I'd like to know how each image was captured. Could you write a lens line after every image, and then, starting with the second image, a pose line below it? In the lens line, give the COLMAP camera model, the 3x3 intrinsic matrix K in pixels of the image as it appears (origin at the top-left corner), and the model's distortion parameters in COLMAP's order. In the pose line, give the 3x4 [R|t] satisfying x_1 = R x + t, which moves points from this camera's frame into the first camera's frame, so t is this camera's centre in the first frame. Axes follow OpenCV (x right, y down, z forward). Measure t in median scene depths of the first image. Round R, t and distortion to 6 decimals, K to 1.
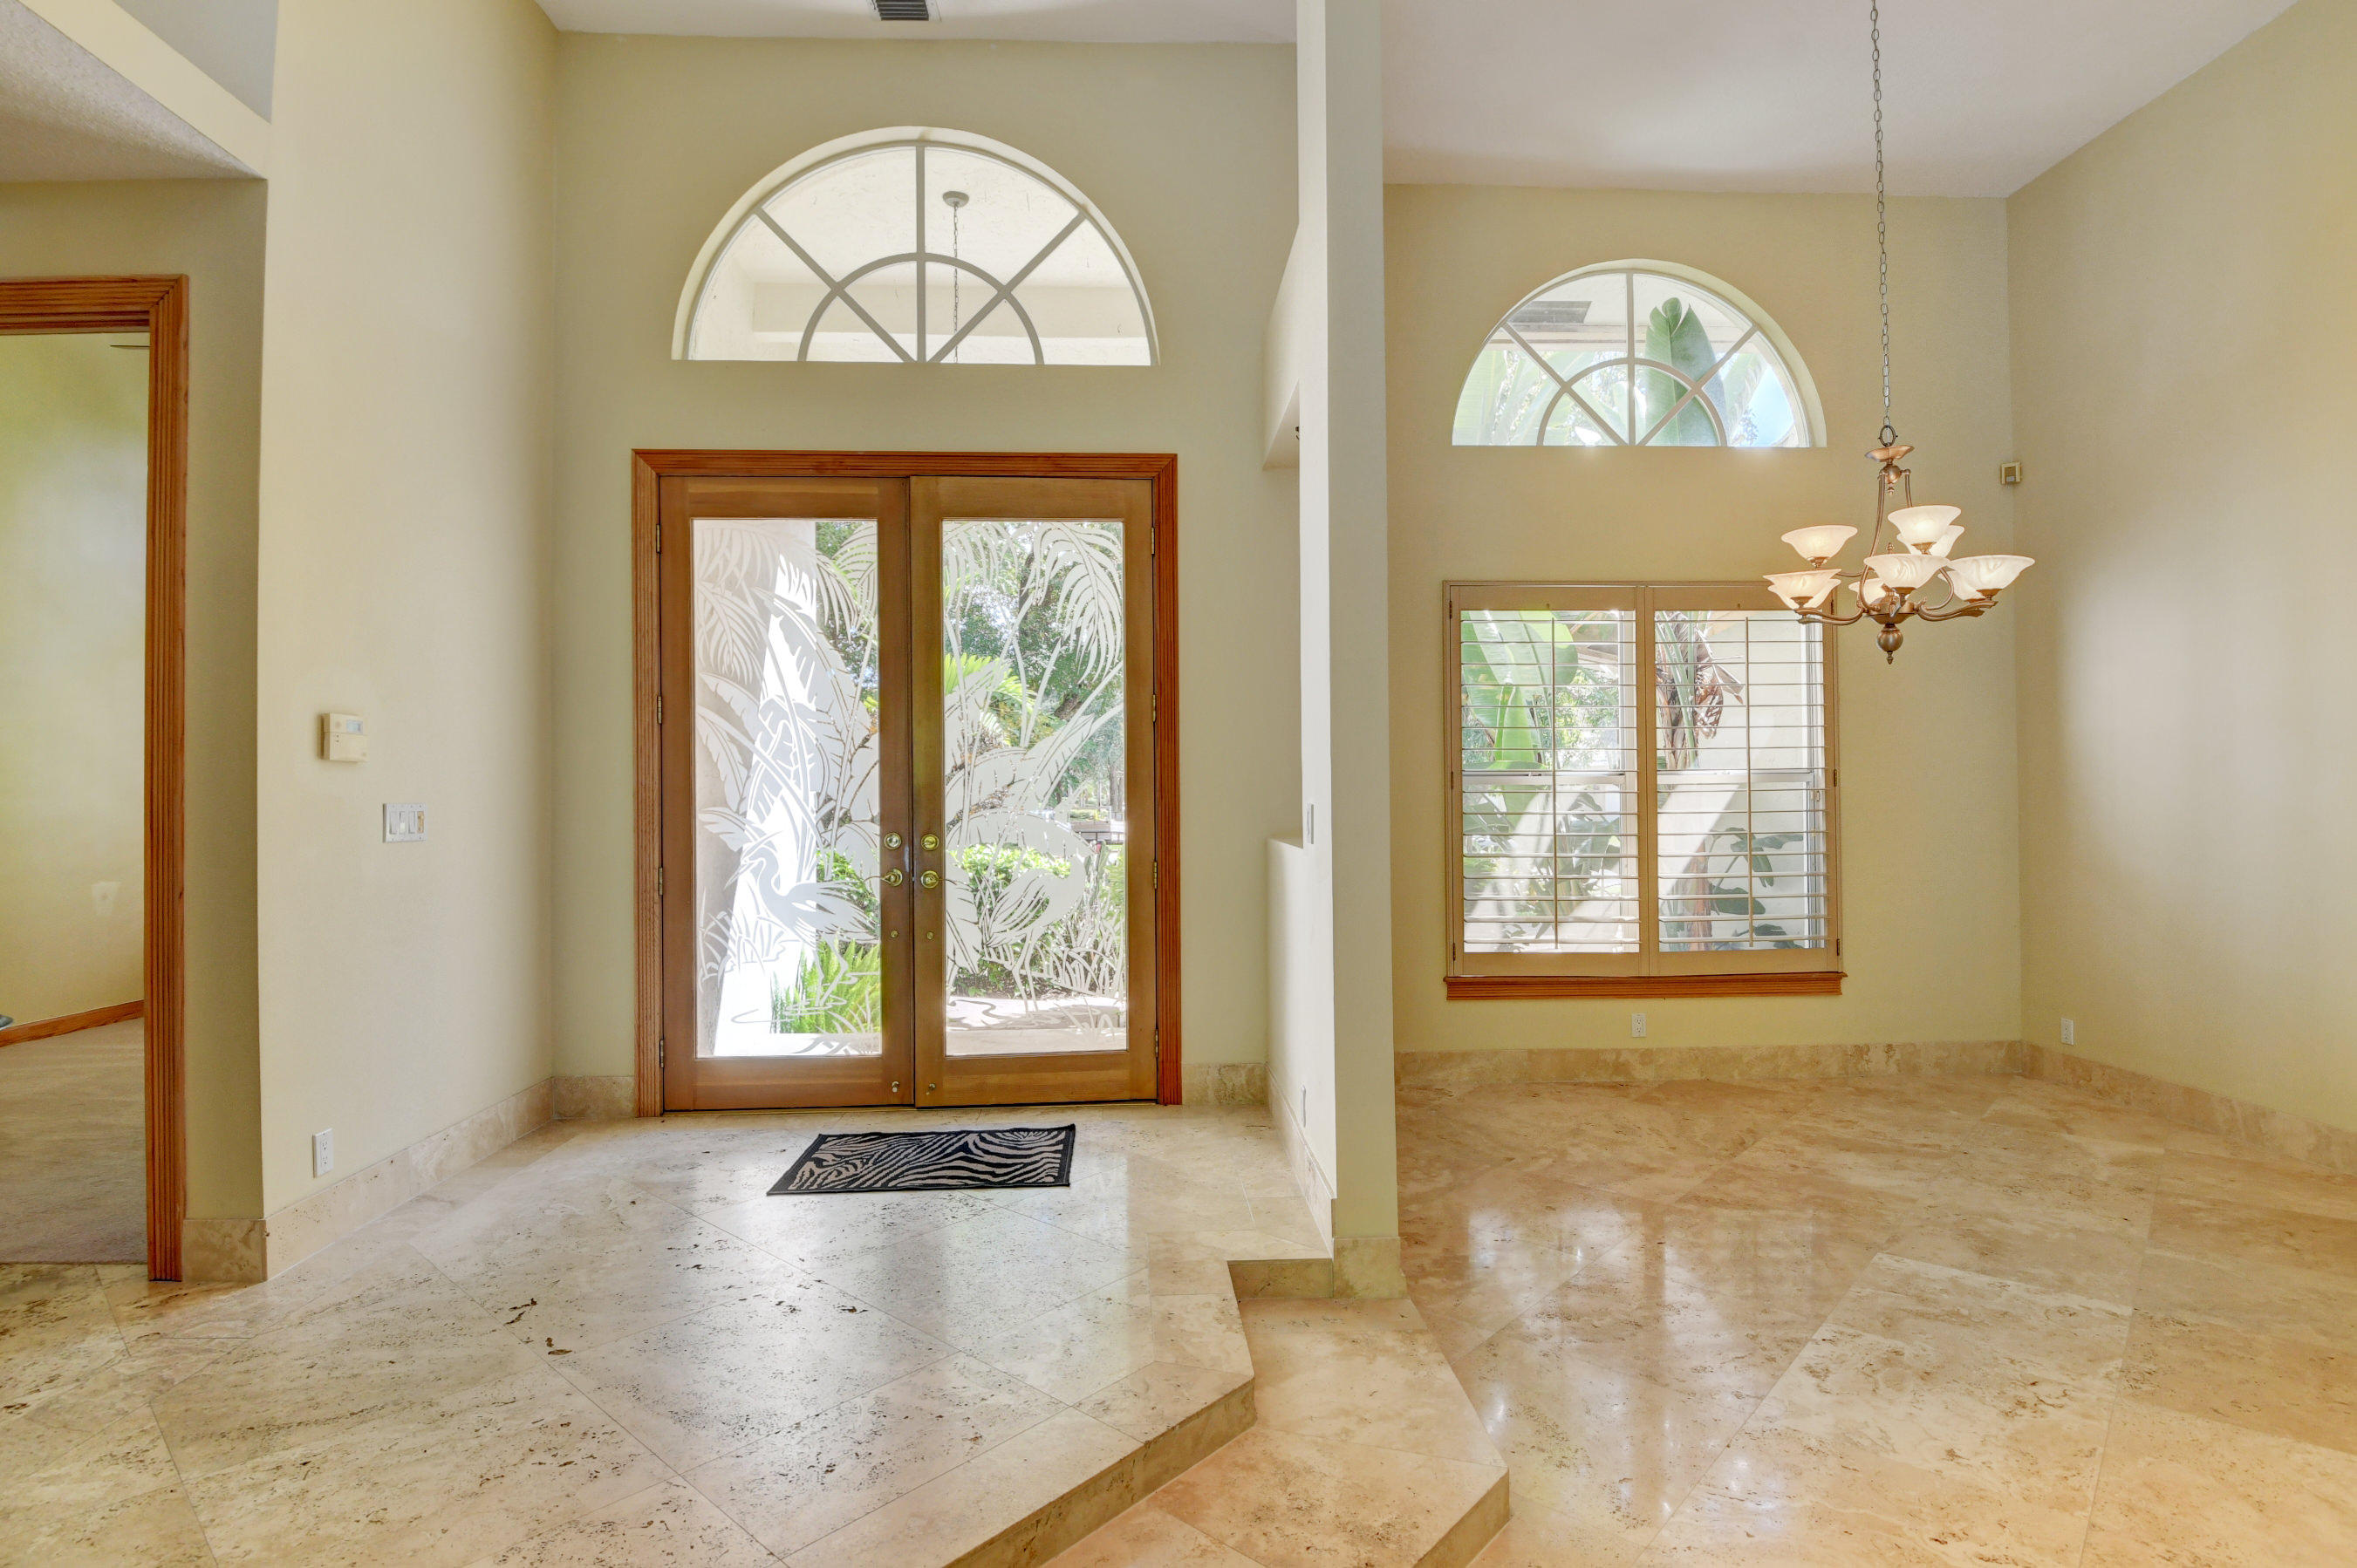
lens RADIAL K [[1146.5, 0, 1184.4], [0, 1146.5, 779.5], [0, 0, 1]] dist [0.019382, -0.031533]
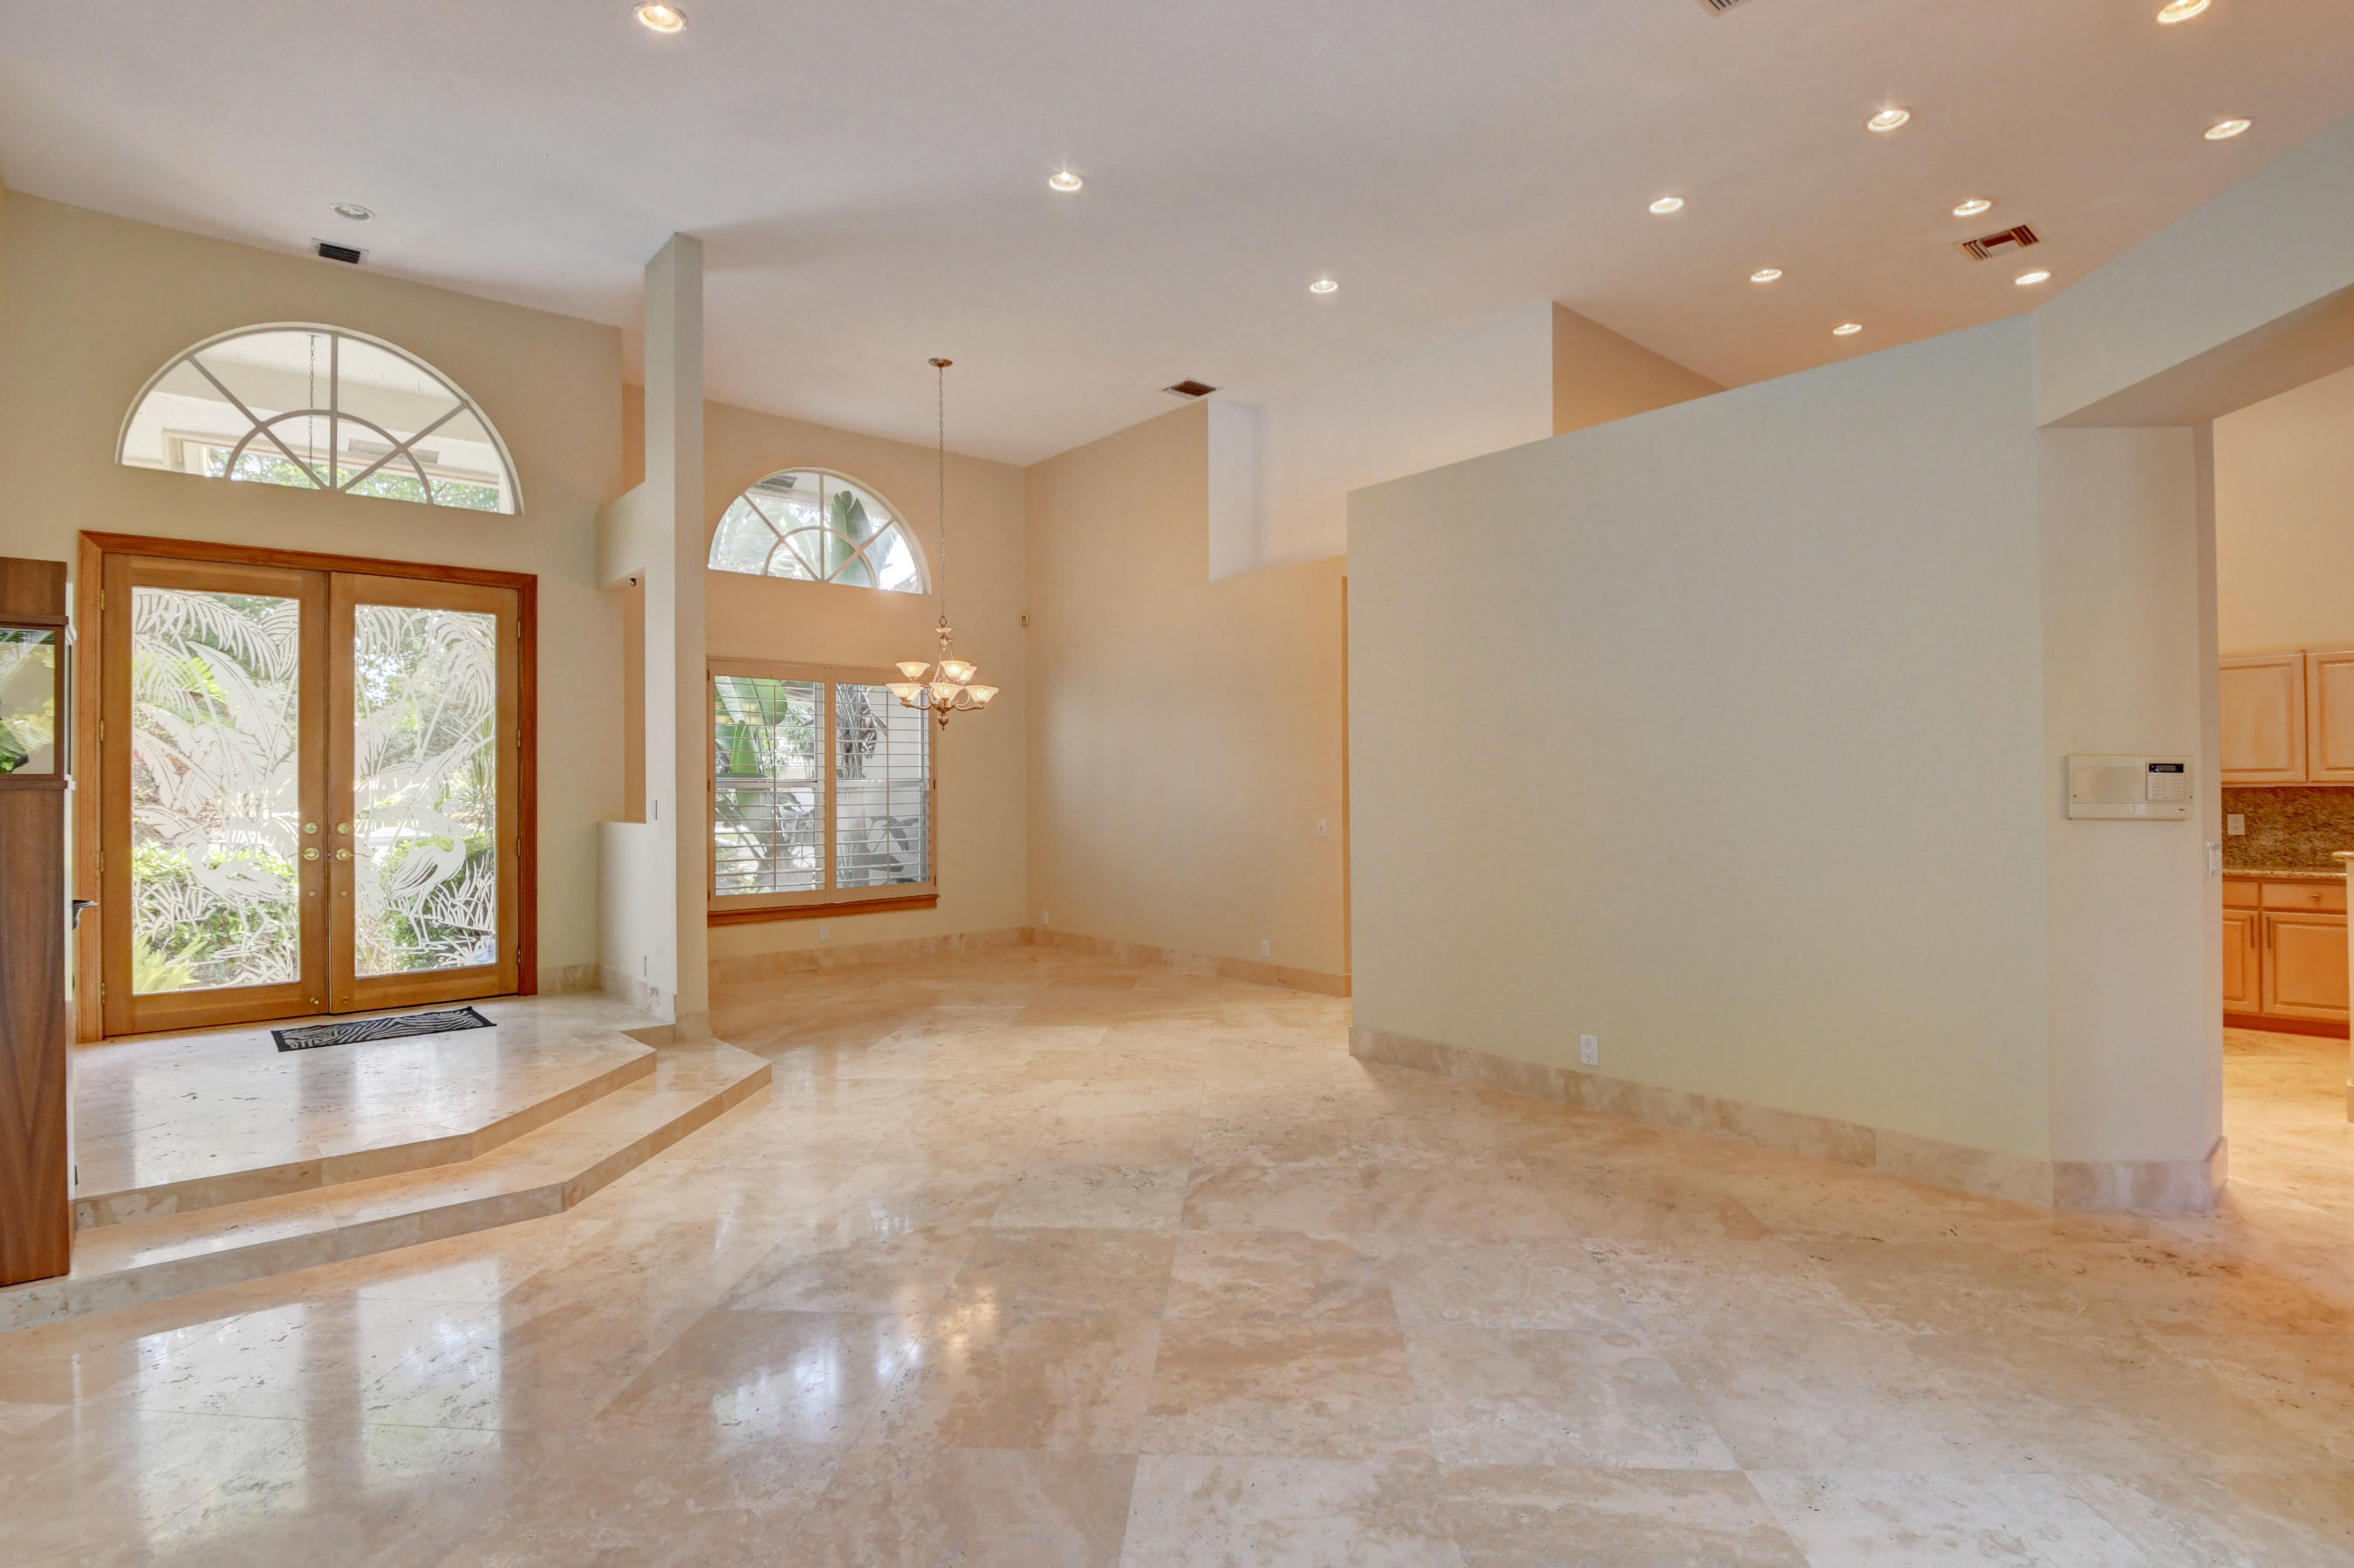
lens RADIAL K [[1145.2, 0, 1182.9], [0, 1145.2, 779.5], [0, 0, 1]] dist [0.019382, -0.031533]
pose [[0.778193, 0.006220, 0.627994, -0.292934], [-0.006202, 0.999978, -0.002219, -0.009050], [-0.627994, -0.002168, 0.778215, -0.737854]]
